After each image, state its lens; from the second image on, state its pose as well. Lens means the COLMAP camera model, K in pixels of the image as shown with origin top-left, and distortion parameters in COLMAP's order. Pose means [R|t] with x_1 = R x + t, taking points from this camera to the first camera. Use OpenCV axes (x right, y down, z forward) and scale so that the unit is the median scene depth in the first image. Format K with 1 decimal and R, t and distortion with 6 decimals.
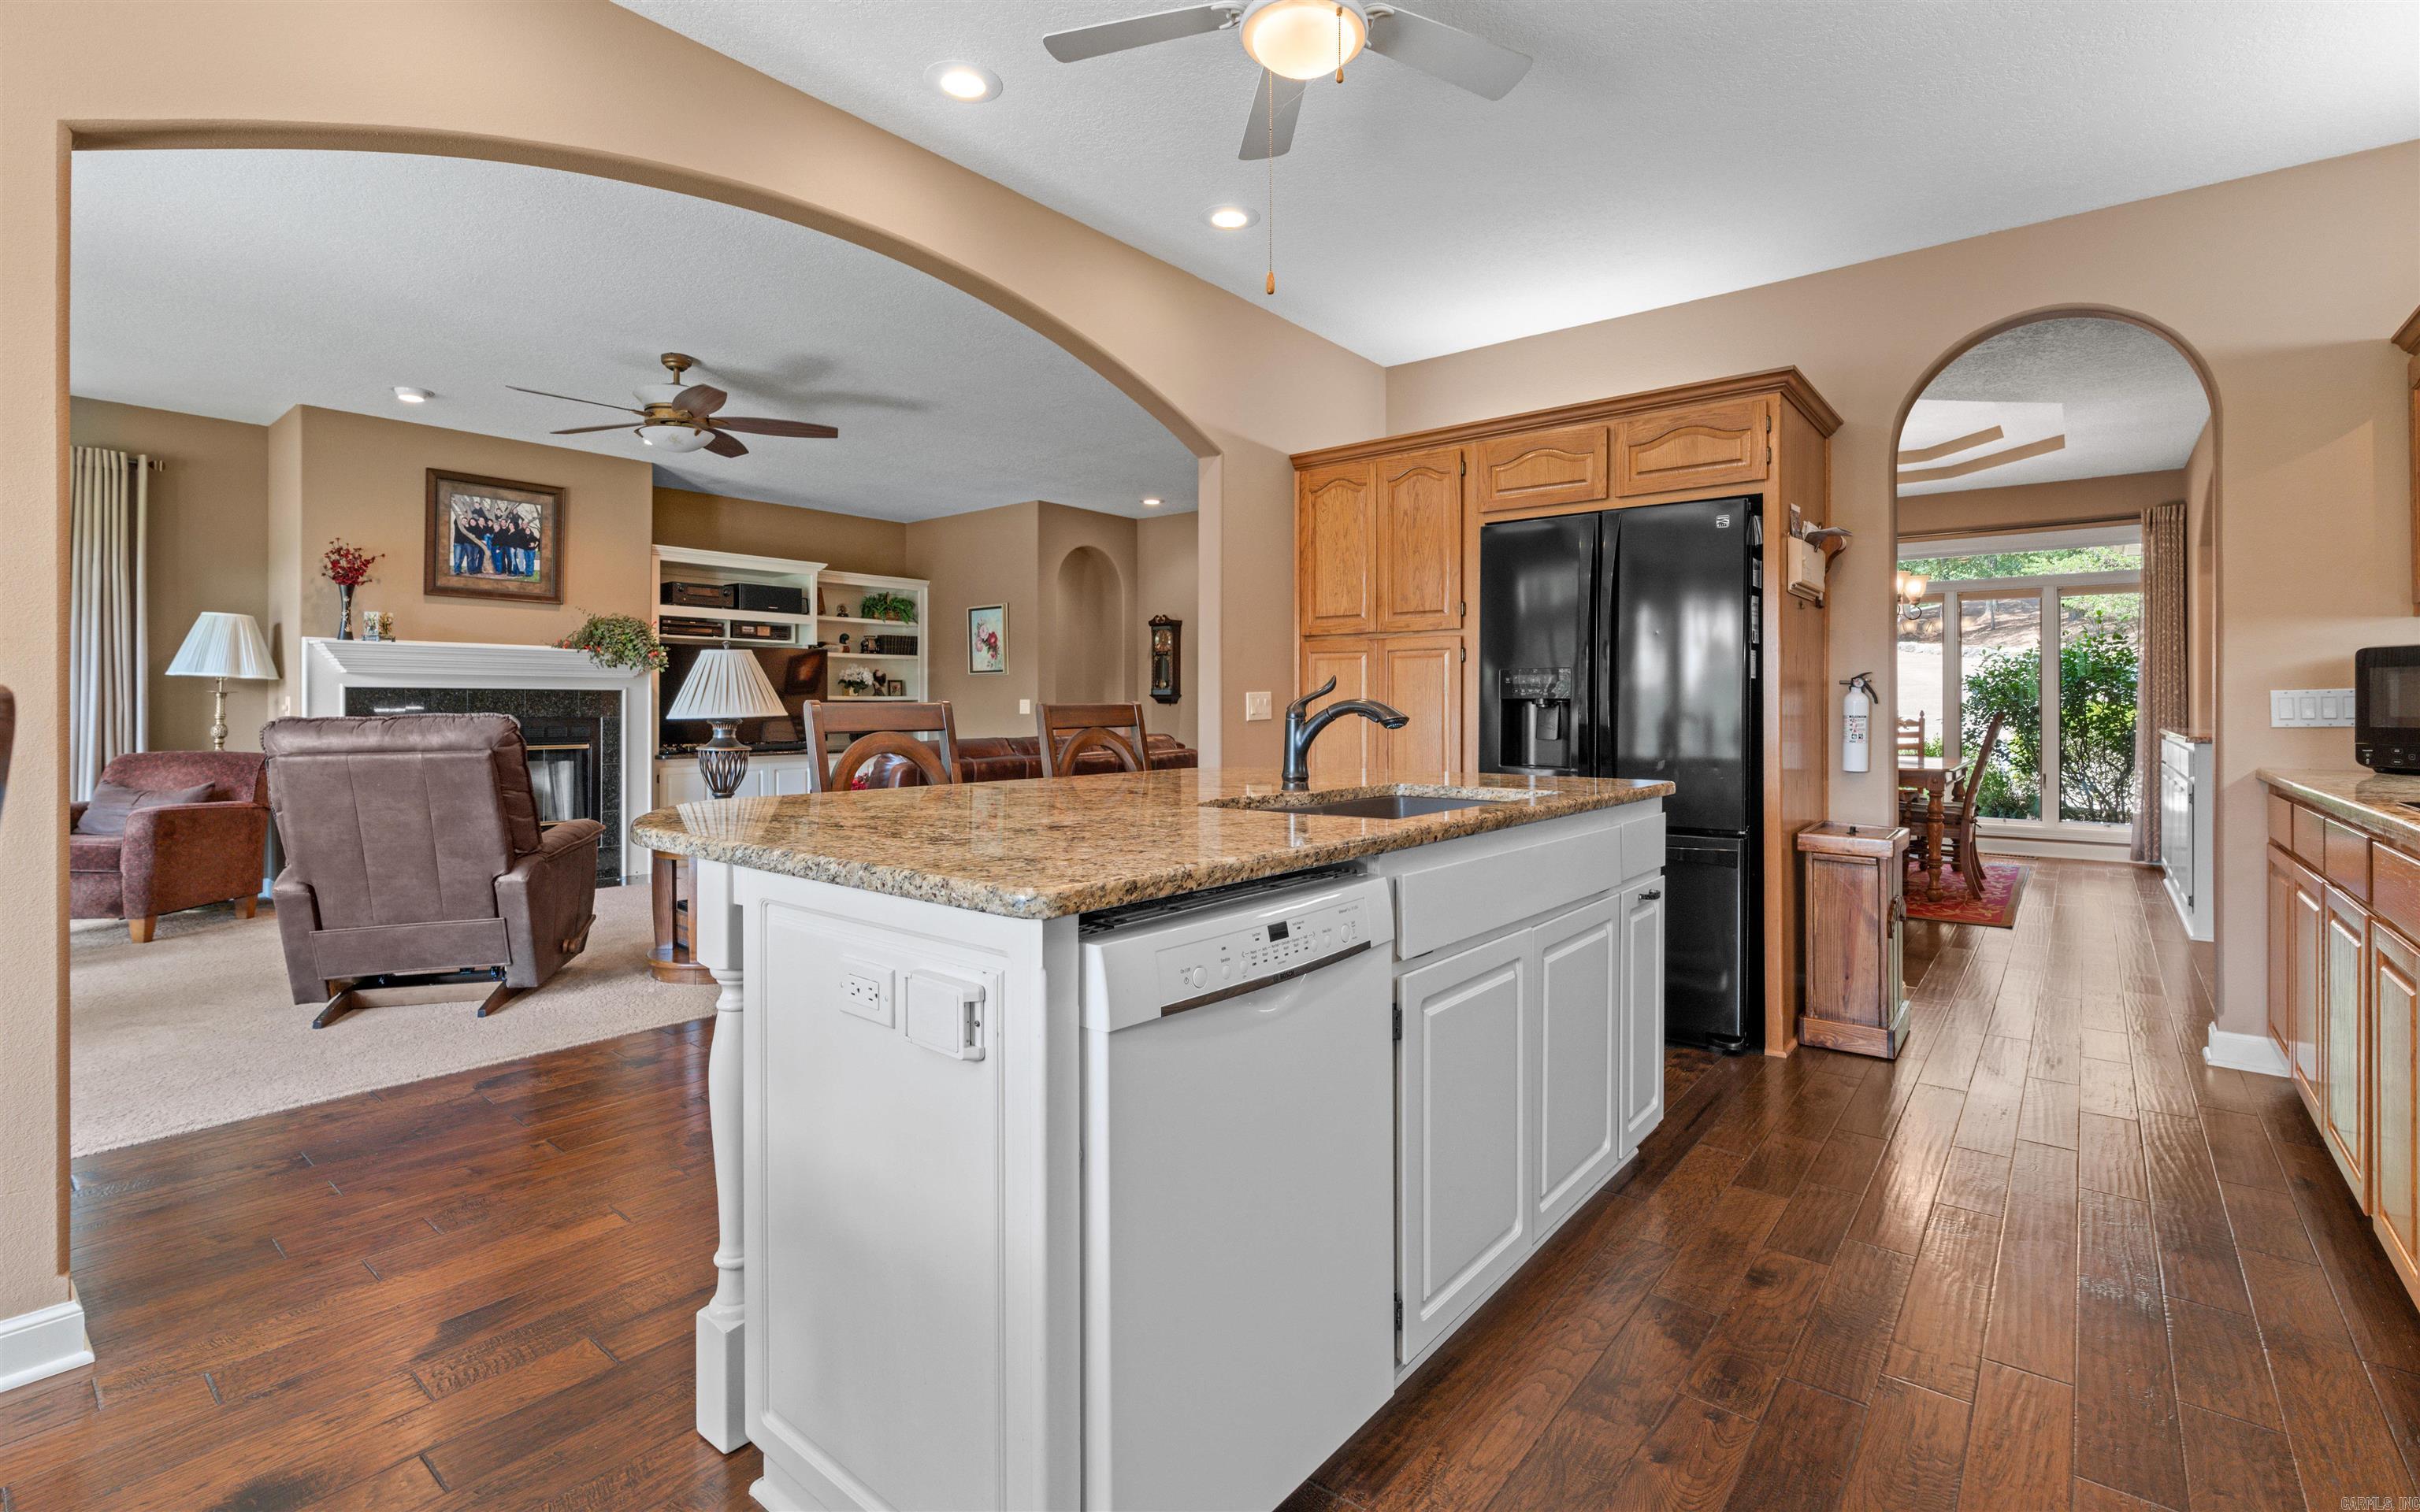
lens RADIAL K [[1088.8, 0, 1221.4], [0, 1088.8, 703.6], [0, 0, 1]] dist [-0.017776, 0.004703]
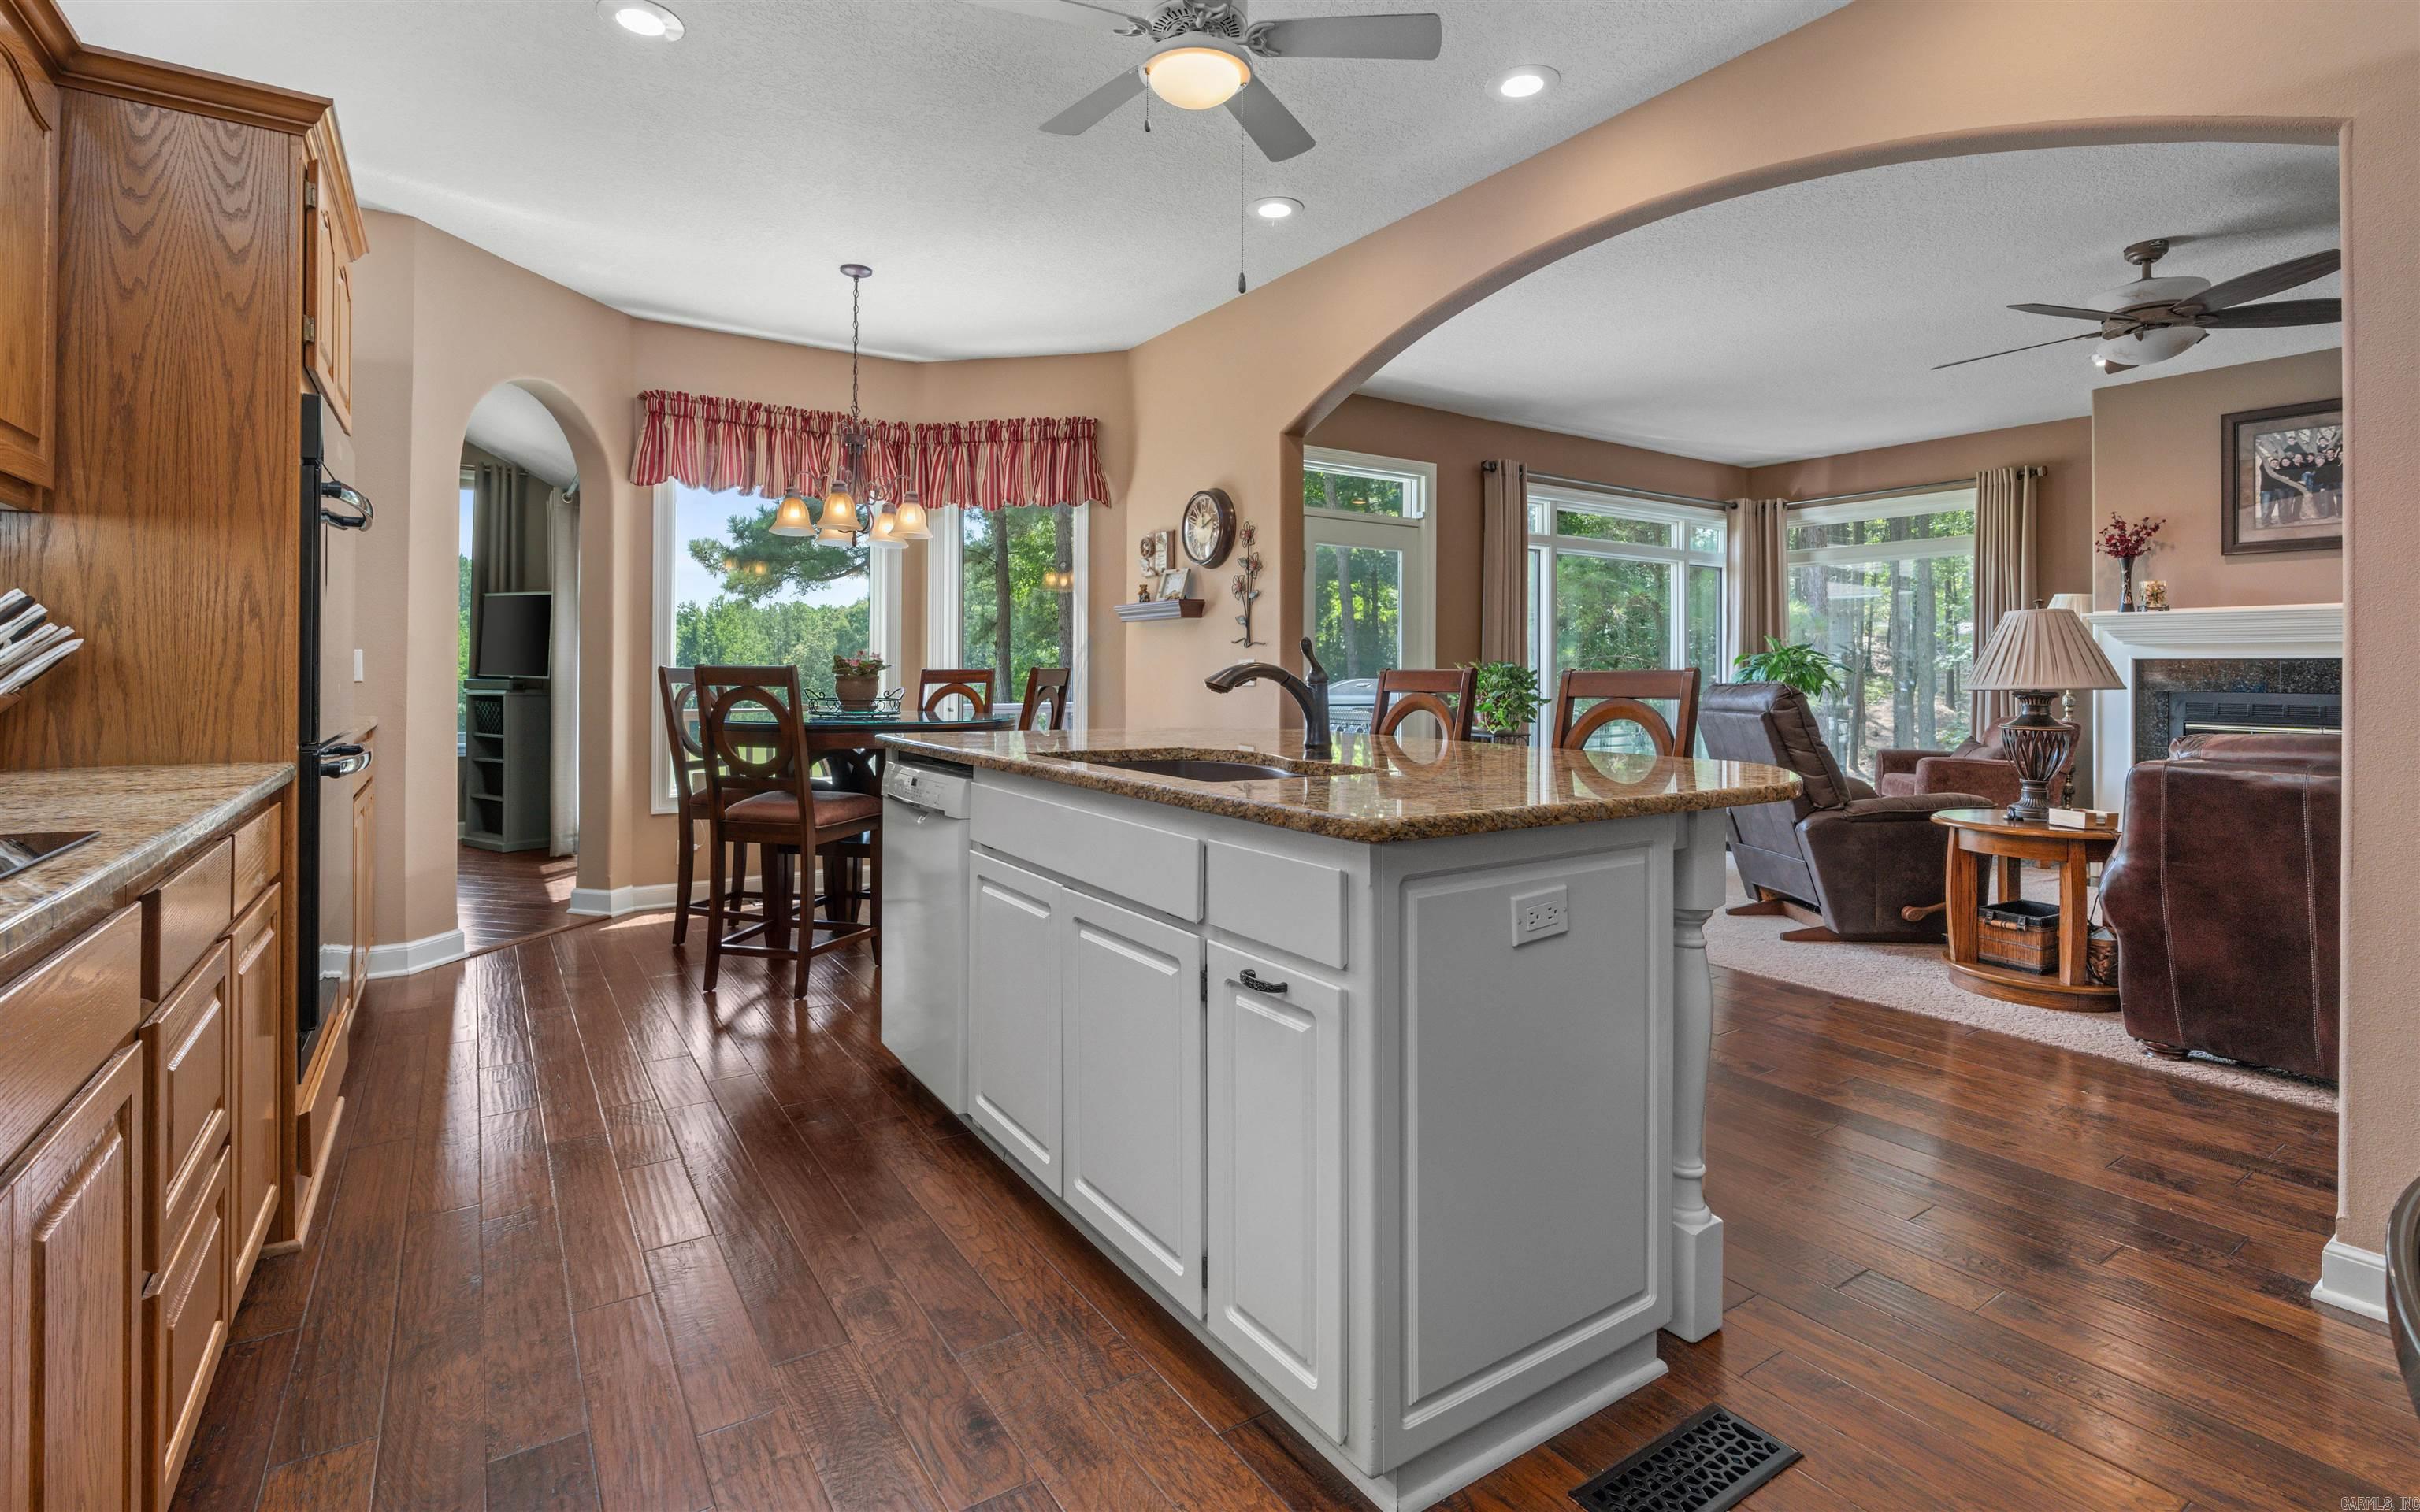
lens RADIAL K [[1088.8, 0, 1196.9], [0, 1088.8, 674.1], [0, 0, 1]] dist [-0.017776, 0.004703]
pose [[-0.298000, -0.000072, -0.954566, 0.373783], [-0.003432, 0.999994, 0.000996, 0.001577], [0.954560, 0.003573, -0.297998, 0.434813]]
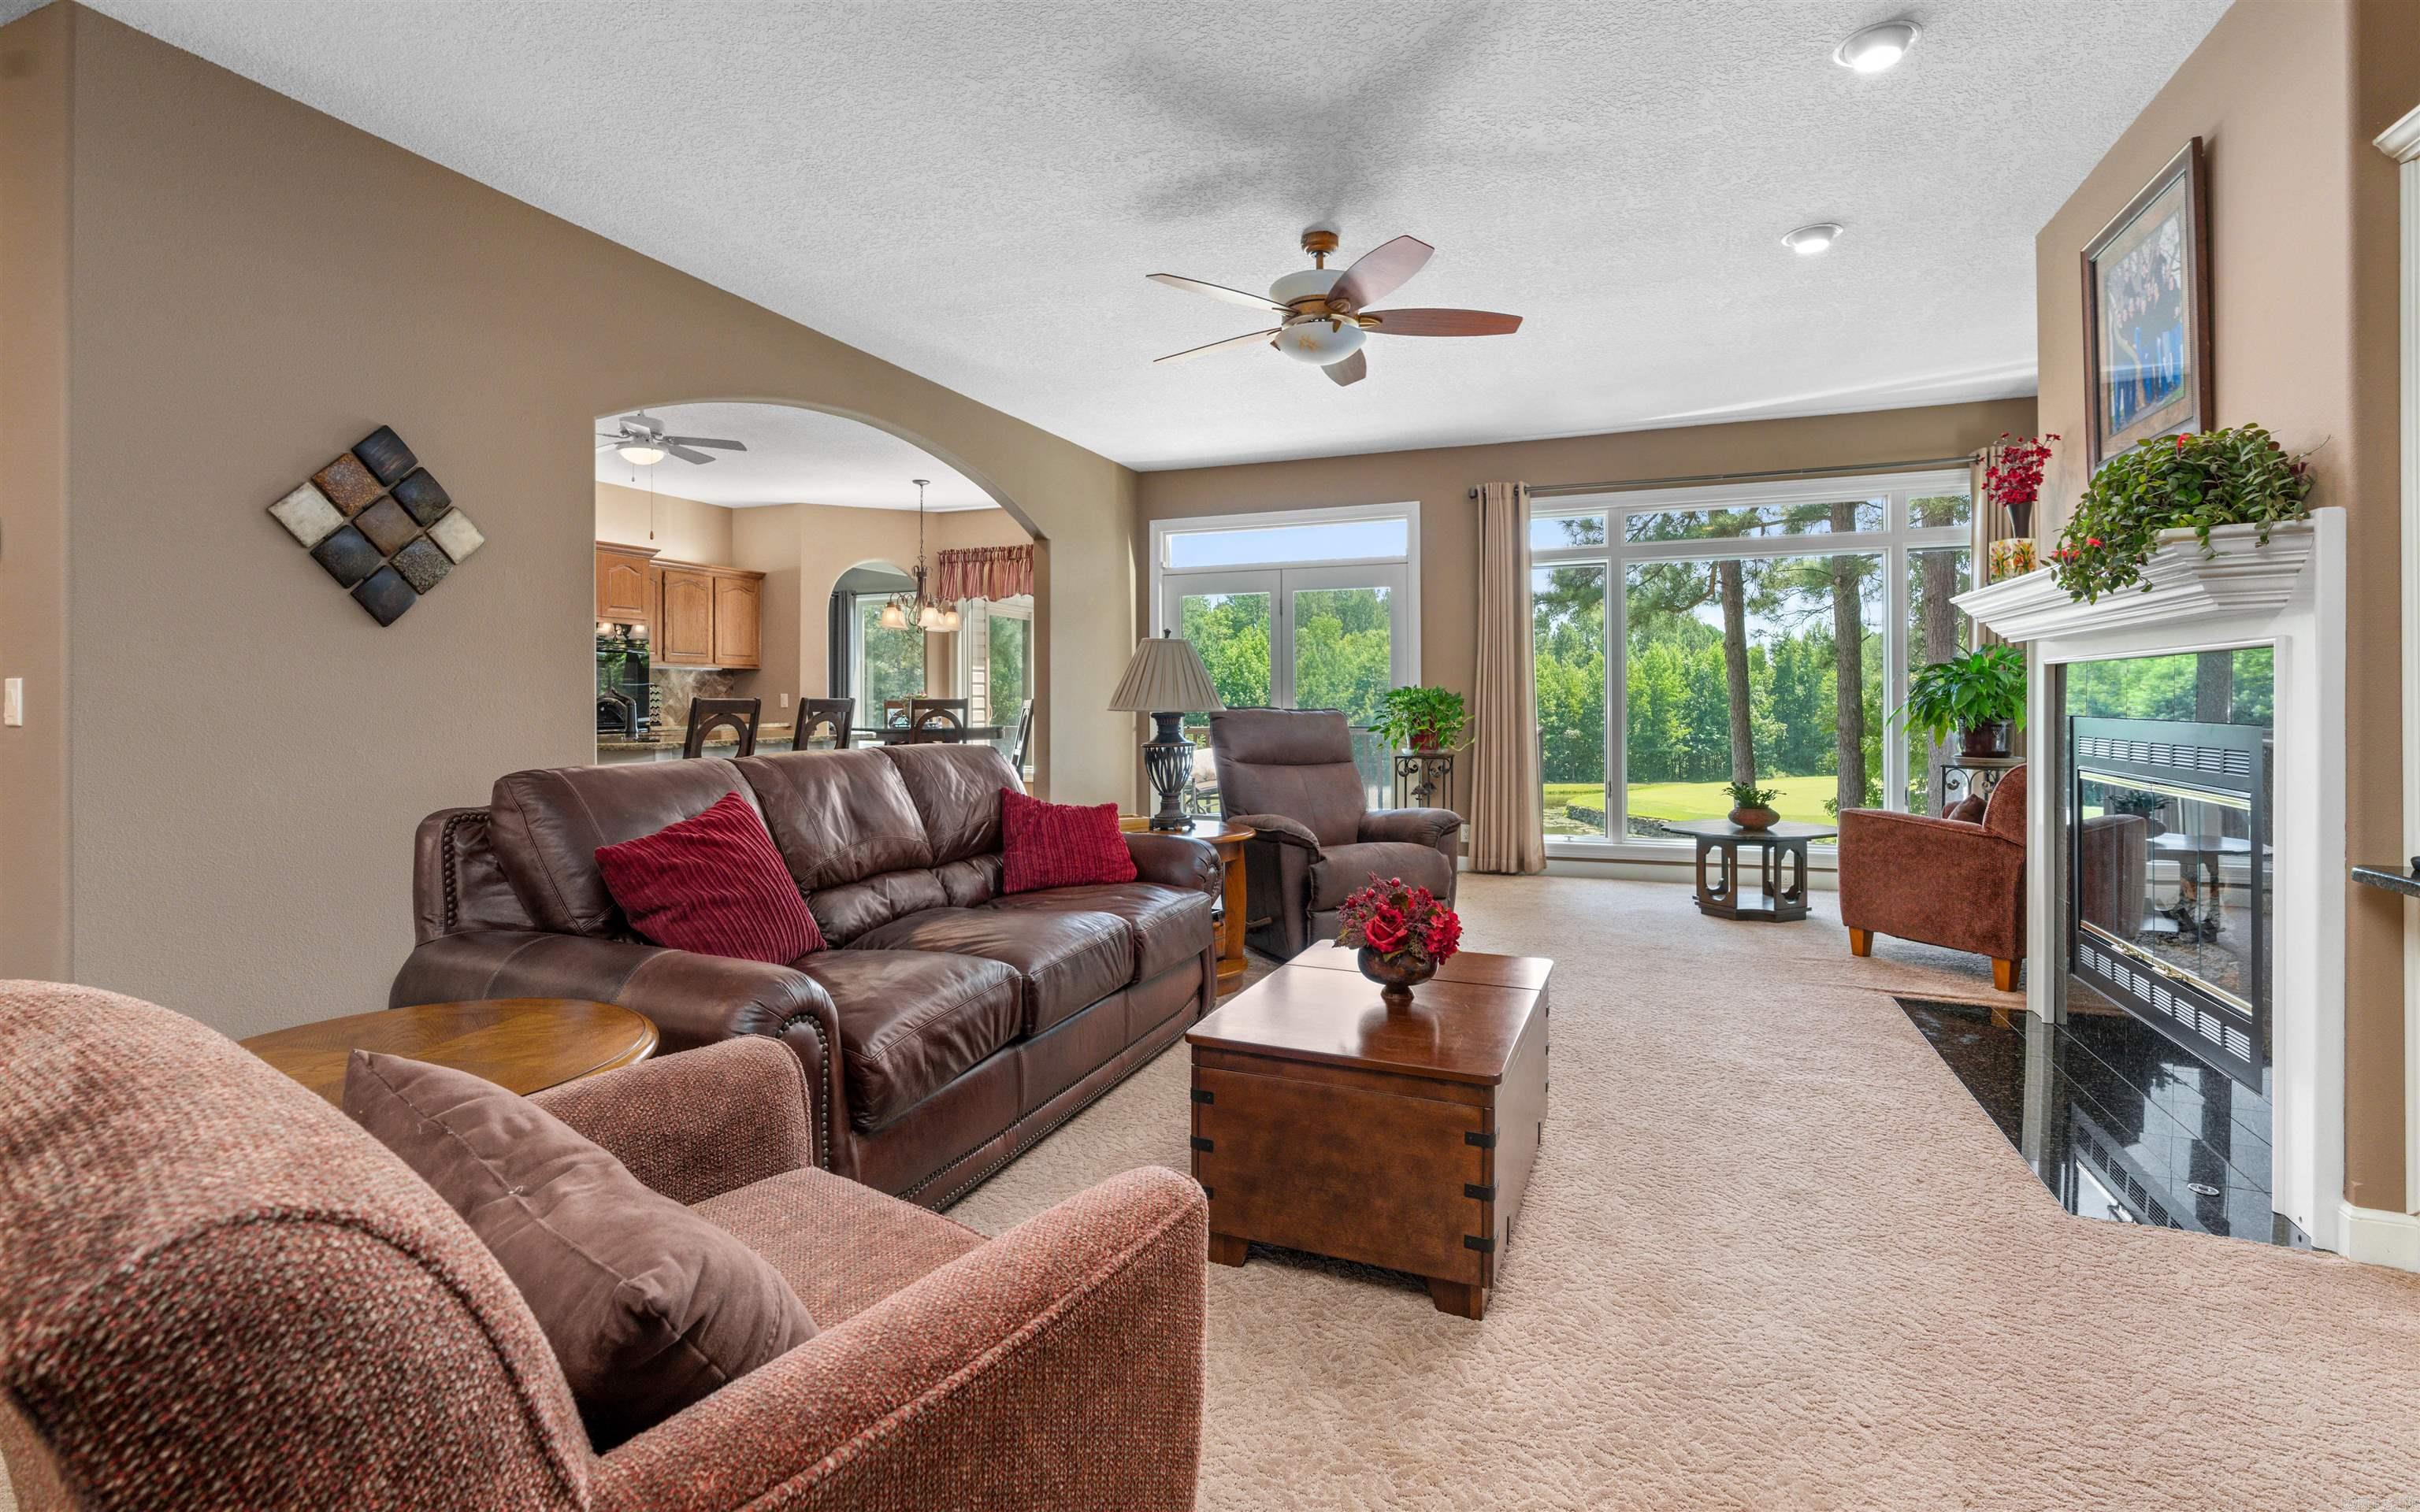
lens RADIAL K [[1088.8, 0, 1218.0], [0, 1088.8, 697.2], [0, 0, 1]] dist [-0.017776, 0.004703]
pose [[-0.953610, 0.001937, -0.301039, -0.163811], [0.003720, 0.999979, -0.005349, 0.004024], [0.301022, -0.006221, -0.953597, 1.342674]]
